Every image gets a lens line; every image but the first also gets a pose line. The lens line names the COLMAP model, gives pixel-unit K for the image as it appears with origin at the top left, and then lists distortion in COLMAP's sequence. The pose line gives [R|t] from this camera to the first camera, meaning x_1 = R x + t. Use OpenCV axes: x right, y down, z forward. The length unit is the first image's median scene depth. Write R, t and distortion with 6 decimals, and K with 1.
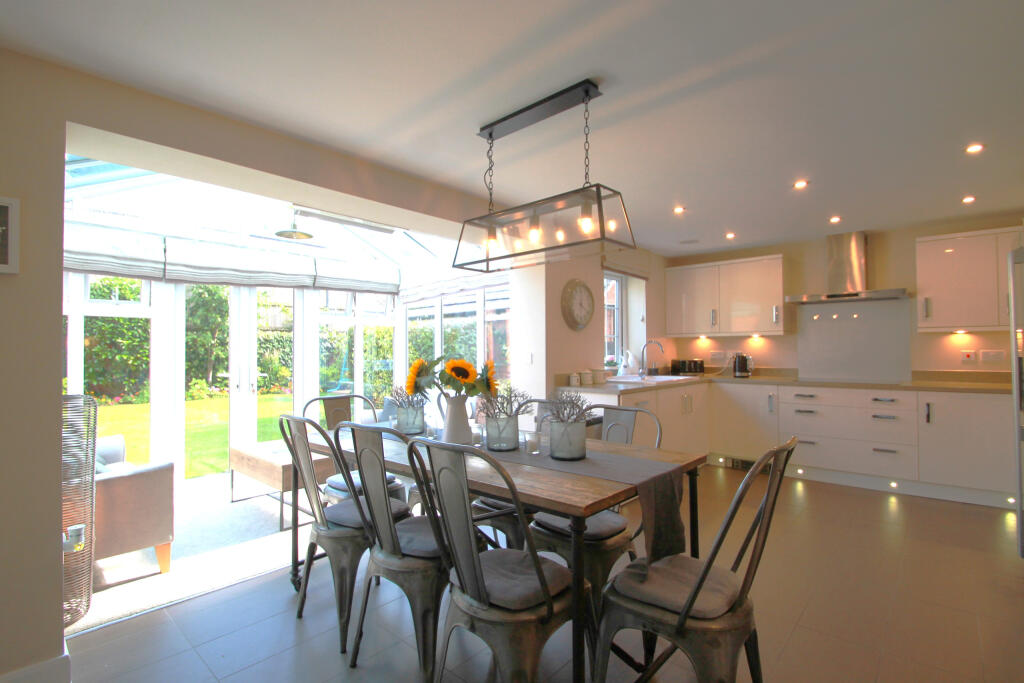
lens RADIAL K [[478.8, 0, 506.8], [0, 478.8, 339.4], [0, 0, 1]] dist [0.002577, -0.000252]
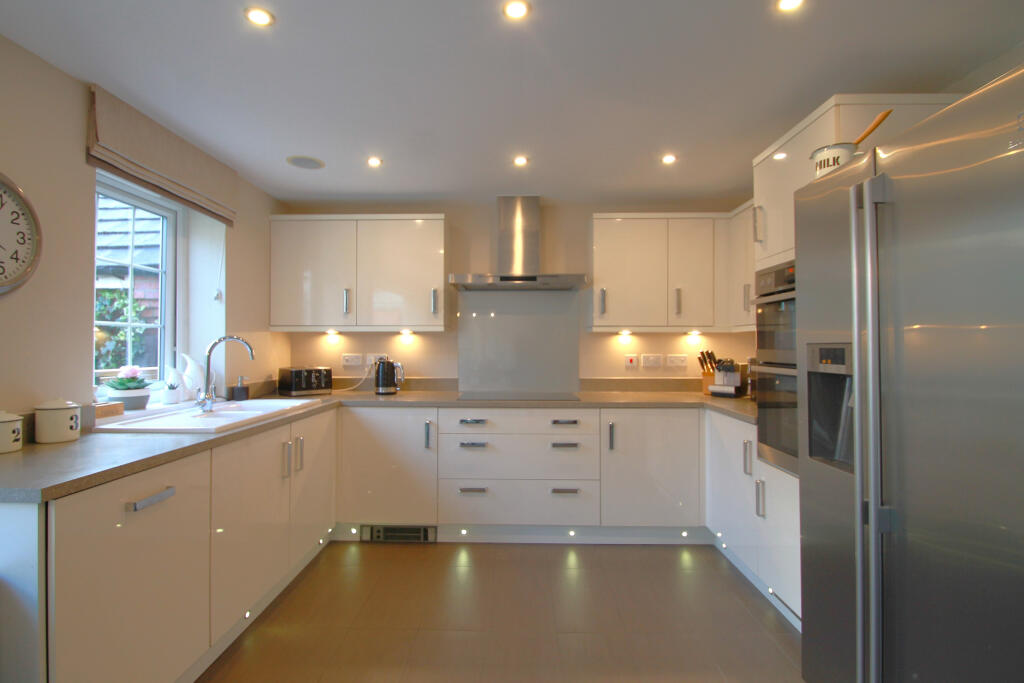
lens RADIAL K [[478.8, 0, 506.8], [0, 478.8, 339.4], [0, 0, 1]] dist [0.002577, -0.000252]
pose [[0.758656, 0.013731, 0.651346, 0.189037], [-0.018870, 0.999822, 0.000902, -0.000299], [-0.651218, -0.012975, 0.758780, 0.401228]]
